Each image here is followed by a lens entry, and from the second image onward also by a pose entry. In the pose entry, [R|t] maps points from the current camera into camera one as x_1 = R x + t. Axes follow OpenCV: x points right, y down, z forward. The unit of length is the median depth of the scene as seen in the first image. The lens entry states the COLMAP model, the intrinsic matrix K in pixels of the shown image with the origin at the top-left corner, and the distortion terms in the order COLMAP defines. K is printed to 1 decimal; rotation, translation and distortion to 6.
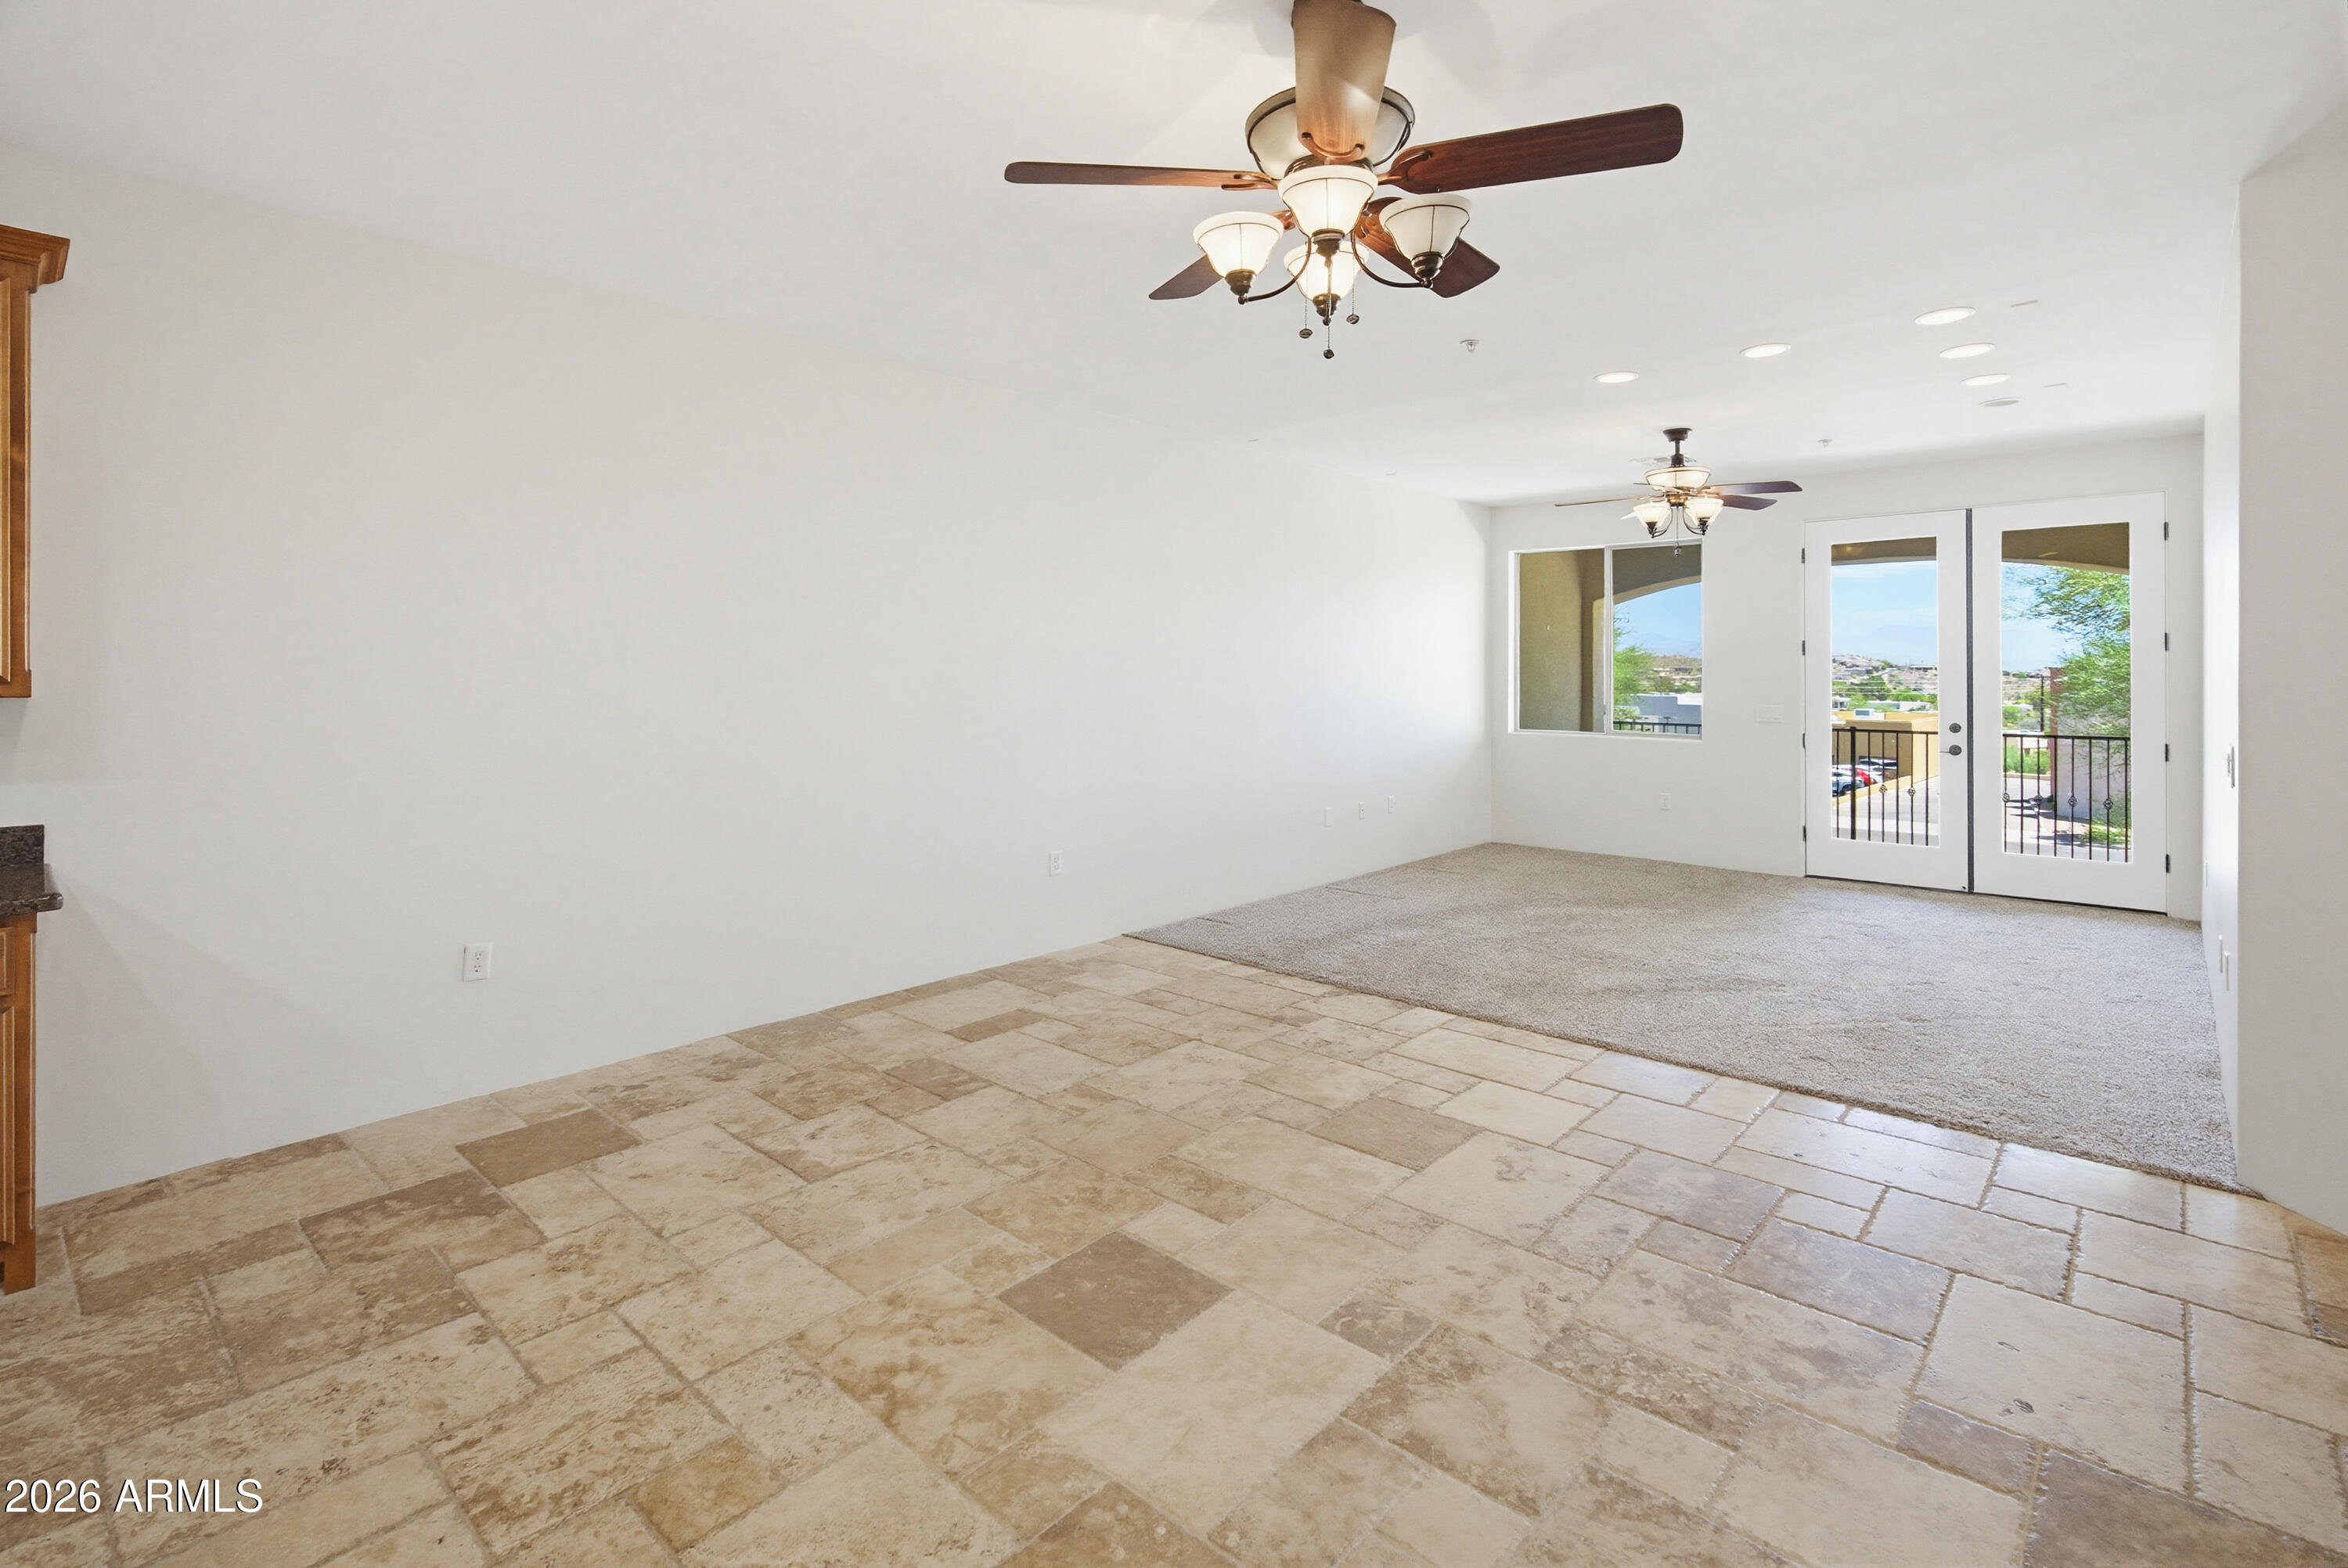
lens RADIAL K [[1084.7, 0, 1180.4], [0, 1084.7, 785.7], [0, 0, 1]] dist [-0.003894, 0.003091]
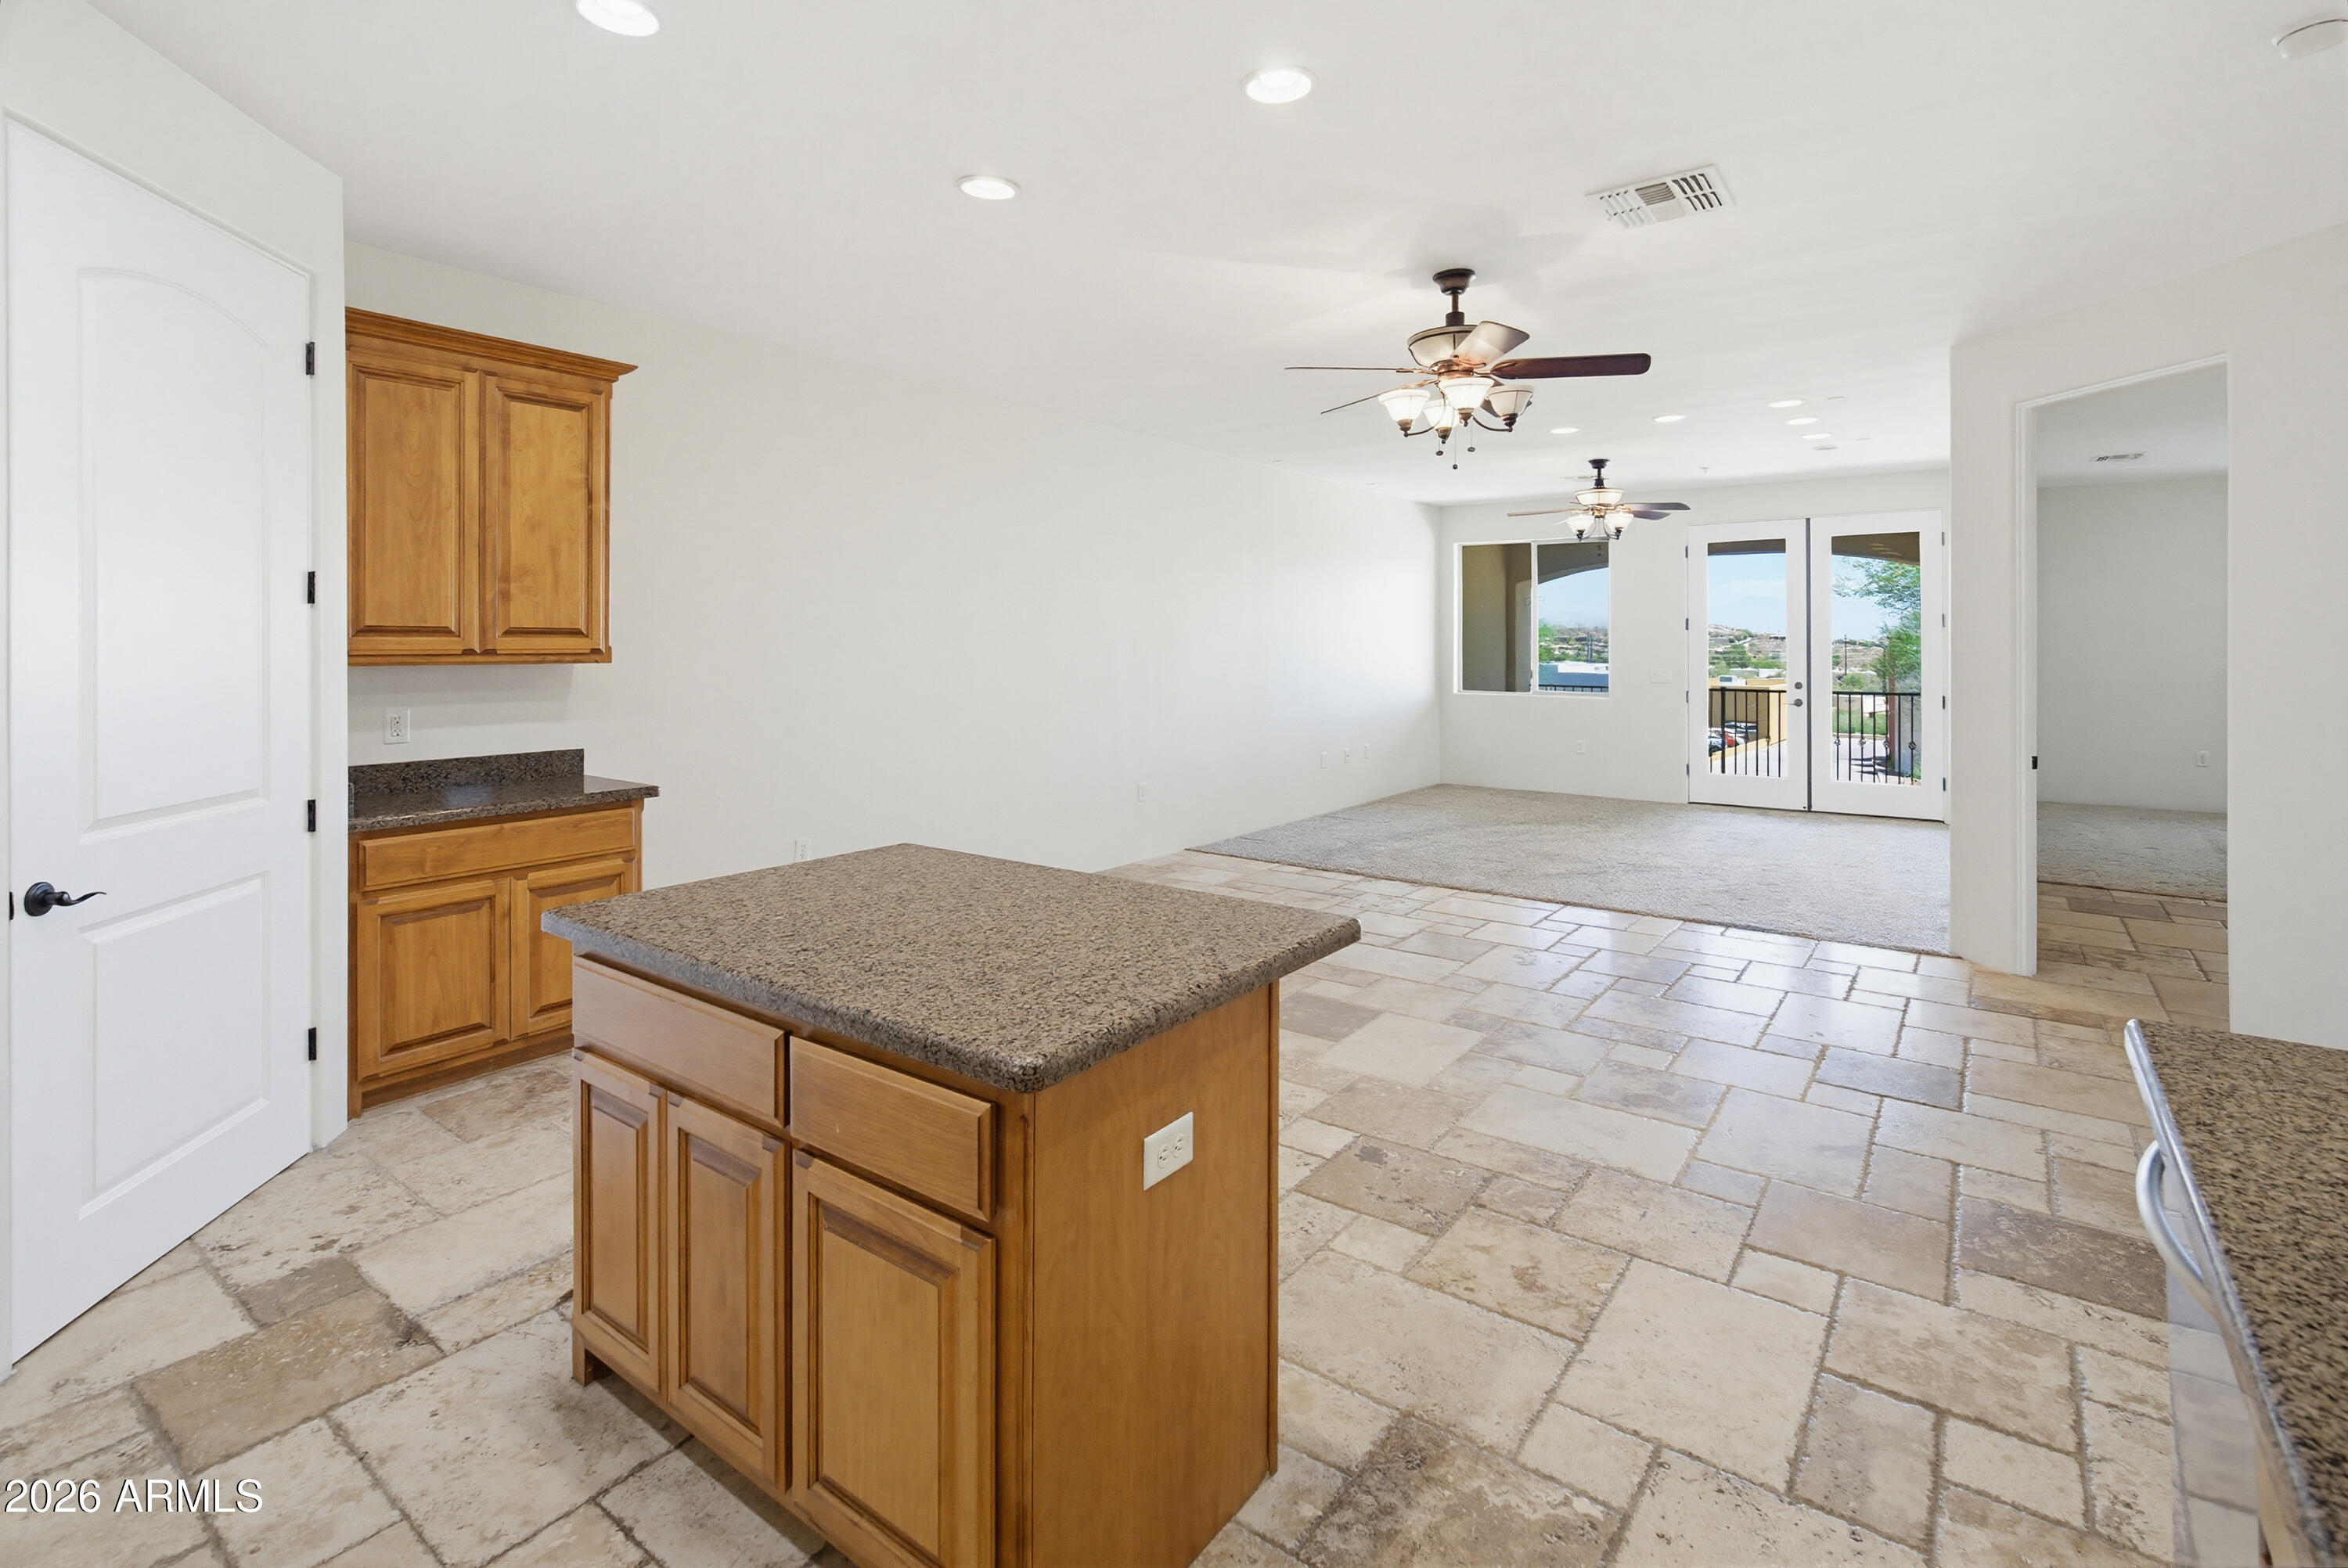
lens RADIAL K [[1084.7, 0, 1175.2], [0, 1084.7, 777.2], [0, 0, 1]] dist [-0.003894, 0.003091]
pose [[0.995719, -0.012933, 0.091518, -0.156014], [0.011153, 0.999739, 0.019935, 0.022987], [-0.091752, -0.018829, 0.995604, -0.236633]]
